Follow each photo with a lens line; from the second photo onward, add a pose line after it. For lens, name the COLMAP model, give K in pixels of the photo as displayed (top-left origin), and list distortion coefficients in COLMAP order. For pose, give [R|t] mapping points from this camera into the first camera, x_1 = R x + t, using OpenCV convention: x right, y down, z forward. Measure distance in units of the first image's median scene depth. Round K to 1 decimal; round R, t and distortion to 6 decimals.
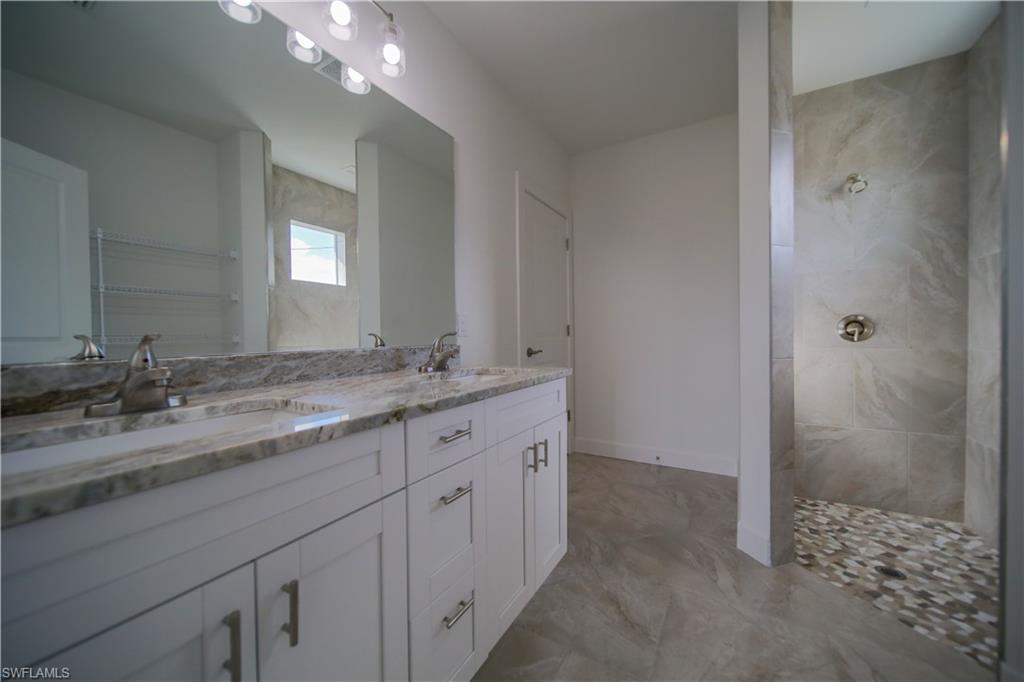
lens RADIAL K [[378.5, 0, 510.5], [0, 378.5, 339.7], [0, 0, 1]] dist [-0.000598, -0.000068]
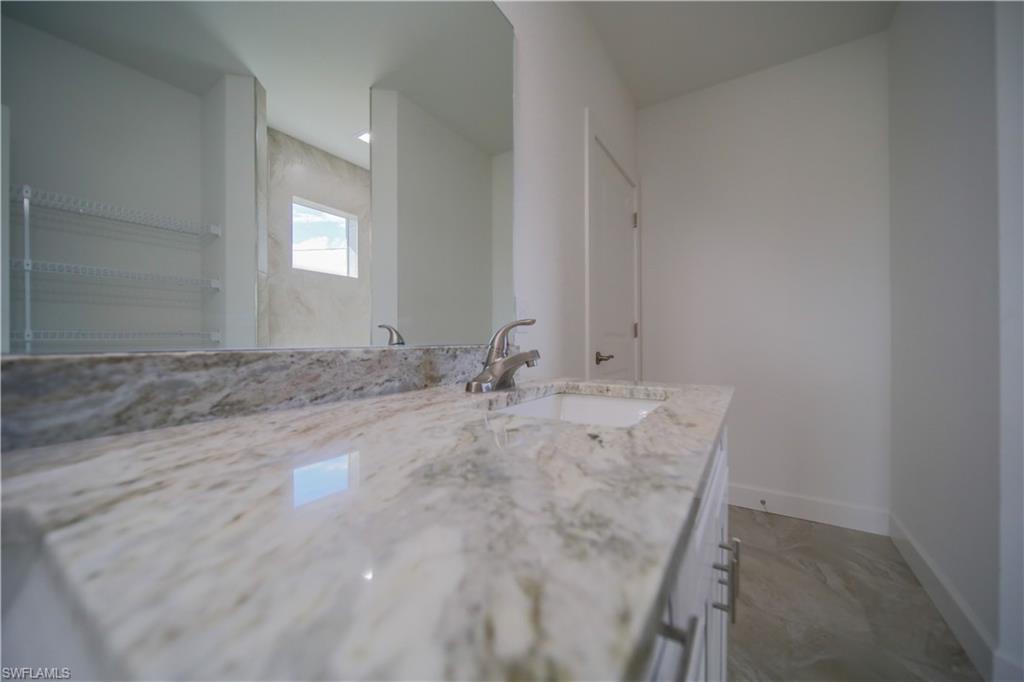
lens RADIAL K [[378.5, 0, 510.5], [0, 378.5, 339.7], [0, 0, 1]] dist [-0.000598, -0.000068]
pose [[0.999182, 0.008792, -0.039472, -0.140895], [-0.009381, 0.999847, -0.014781, 0.016035], [0.039336, 0.015139, 0.999111, 0.407467]]
